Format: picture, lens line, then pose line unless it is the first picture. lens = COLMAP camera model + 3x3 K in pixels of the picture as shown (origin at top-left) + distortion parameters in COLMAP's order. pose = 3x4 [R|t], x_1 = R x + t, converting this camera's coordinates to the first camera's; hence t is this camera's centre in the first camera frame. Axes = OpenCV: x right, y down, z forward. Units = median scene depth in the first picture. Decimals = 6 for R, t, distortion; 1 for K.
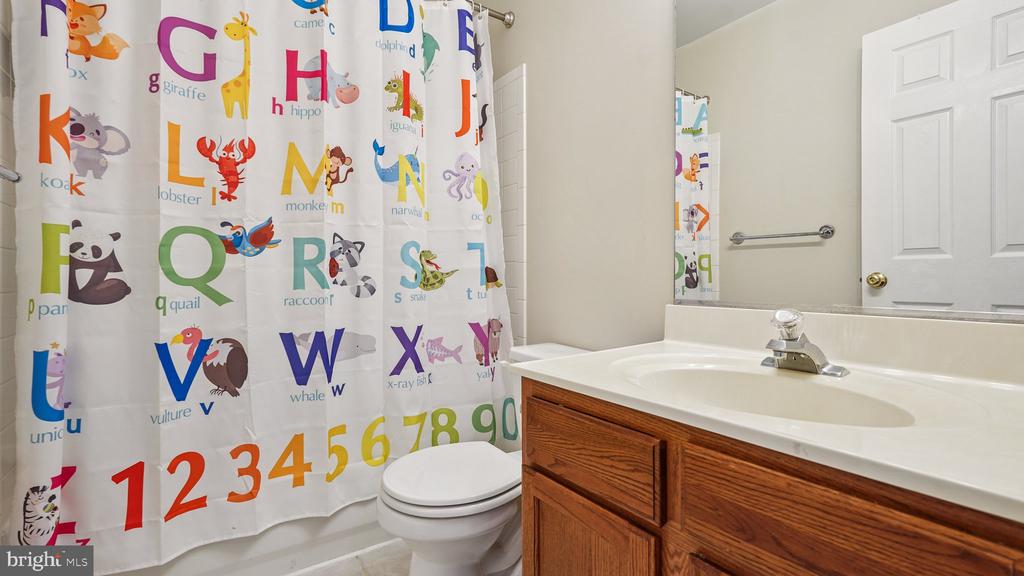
lens RADIAL K [[471.2, 0, 507.6], [0, 471.2, 281.8], [0, 0, 1]] dist [-0.019406, 0.000090]
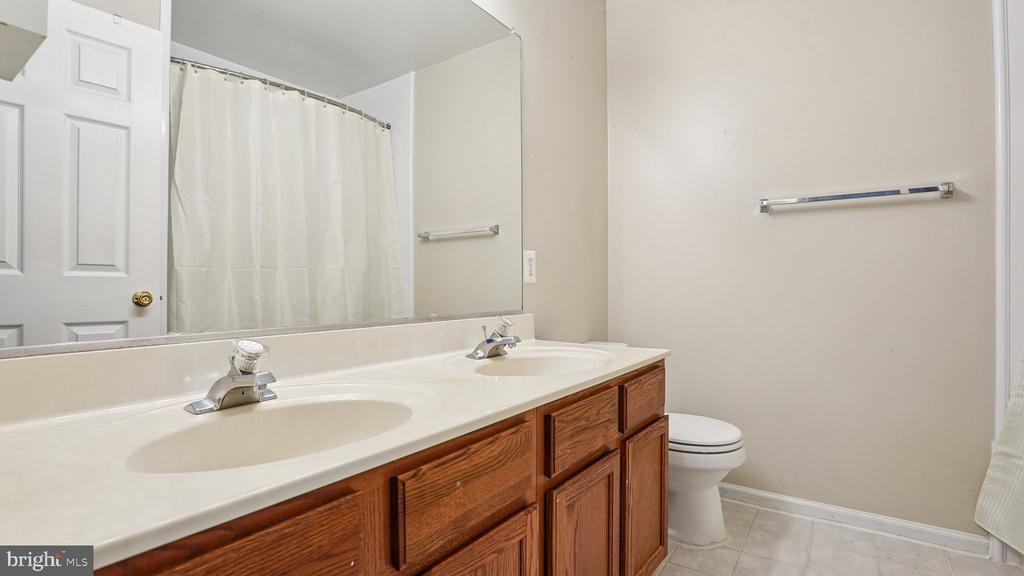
lens RADIAL K [[471.2, 0, 507.0], [0, 471.2, 284.6], [0, 0, 1]] dist [-0.019406, 0.000090]
pose [[-0.326071, 0.013440, 0.945250, -0.237993], [0.011719, 0.999880, -0.010174, -0.013164], [-0.945273, 0.007760, -0.326189, 0.503306]]
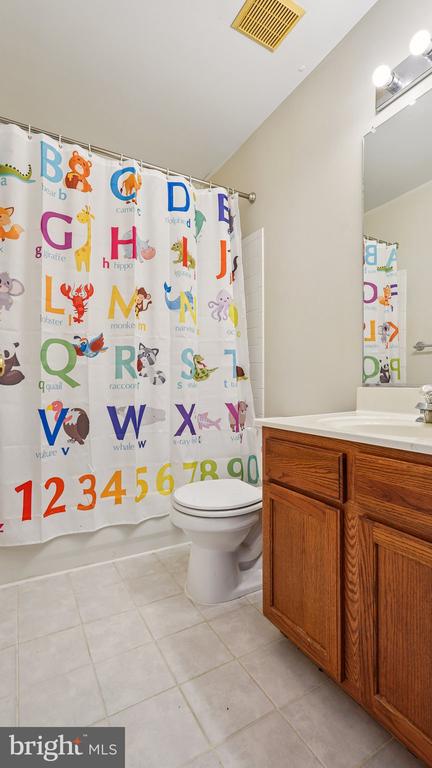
lens RADIAL K [[353.4, 0, 216.9], [0, 353.4, 382.6], [0, 0, 1]] dist [-0.019406, 0.000090]
pose [[0.995883, -0.000135, -0.090651, -0.010439], [-0.000127, 0.999996, -0.002881, 0.034597], [0.090651, 0.002880, 0.995879, -0.157826]]
